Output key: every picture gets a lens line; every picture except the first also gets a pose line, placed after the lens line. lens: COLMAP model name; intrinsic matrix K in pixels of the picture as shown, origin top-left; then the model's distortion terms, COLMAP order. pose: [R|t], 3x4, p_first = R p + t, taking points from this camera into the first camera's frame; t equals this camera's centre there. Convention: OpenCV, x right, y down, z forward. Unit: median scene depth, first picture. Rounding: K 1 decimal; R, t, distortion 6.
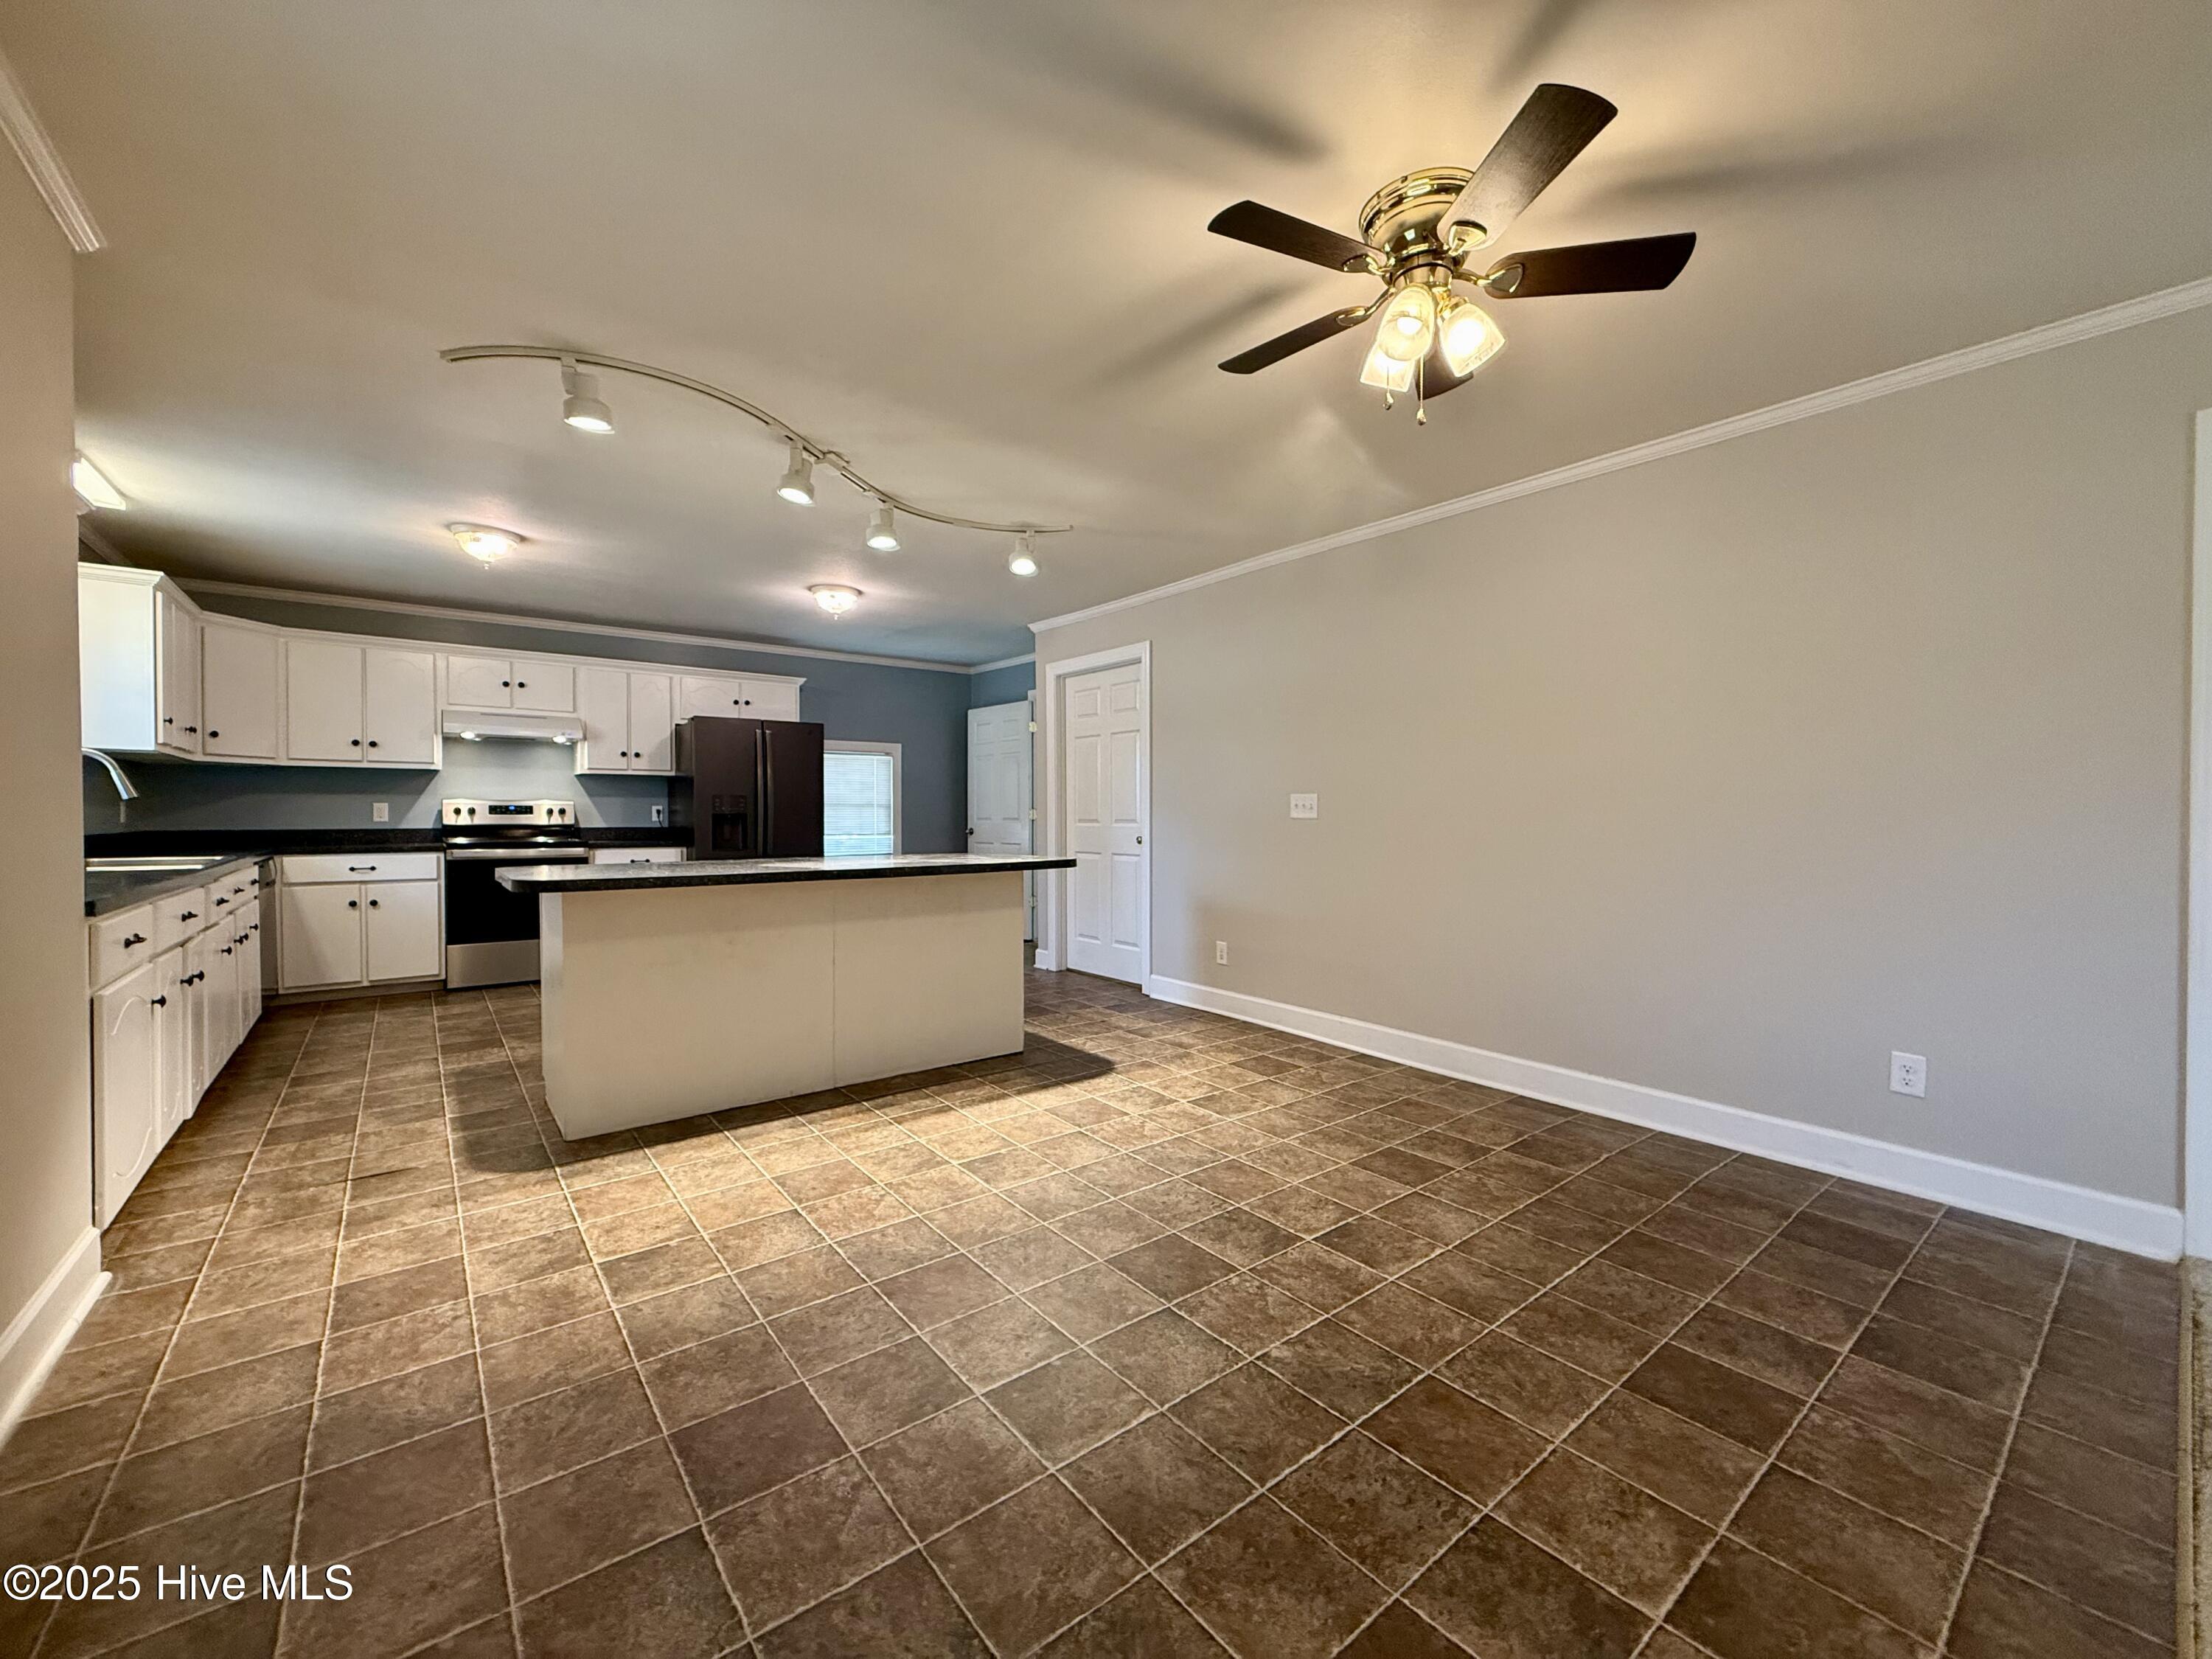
lens RADIAL K [[877.1, 0, 1110.6], [0, 877.1, 840.5], [0, 0, 1]] dist [-0.001641, 0.000024]
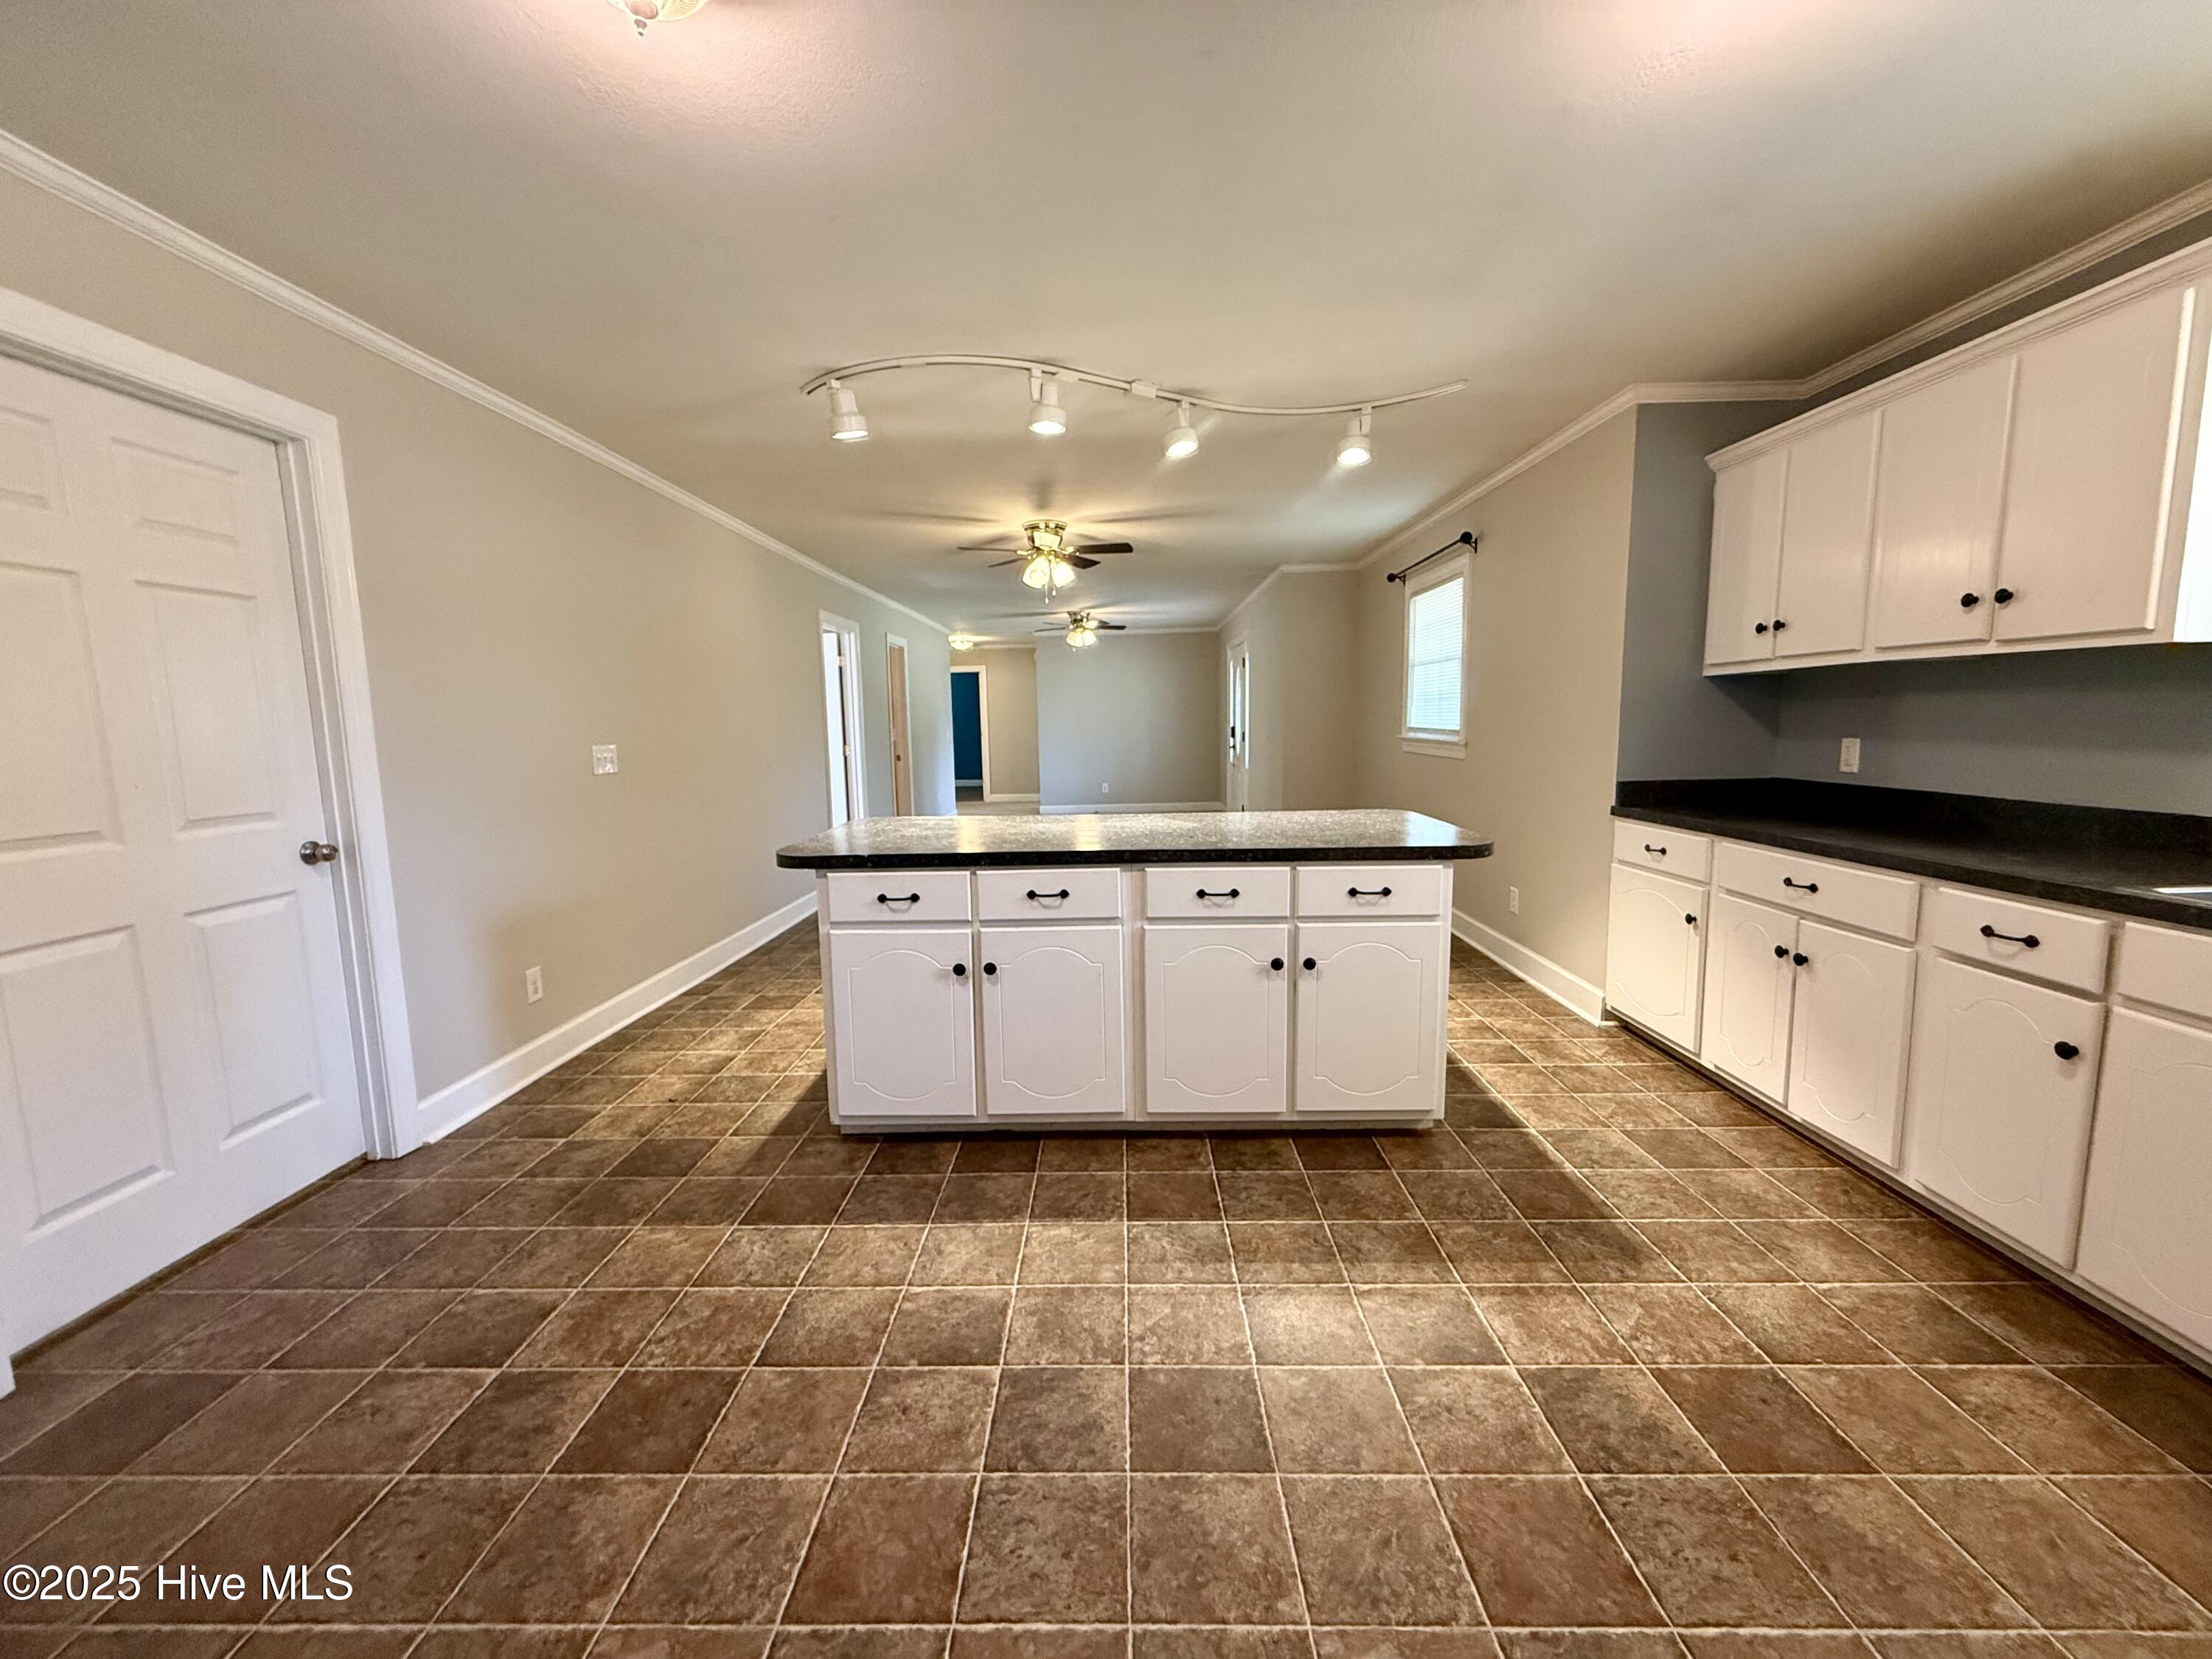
lens RADIAL K [[877.1, 0, 1099.5], [0, 877.1, 828.3], [0, 0, 1]] dist [-0.001641, 0.000024]
pose [[-0.770816, -0.071207, 0.633066, -0.912547], [0.034998, 0.987499, 0.153688, -0.114743], [-0.636096, 0.140621, -0.758688, 1.800515]]
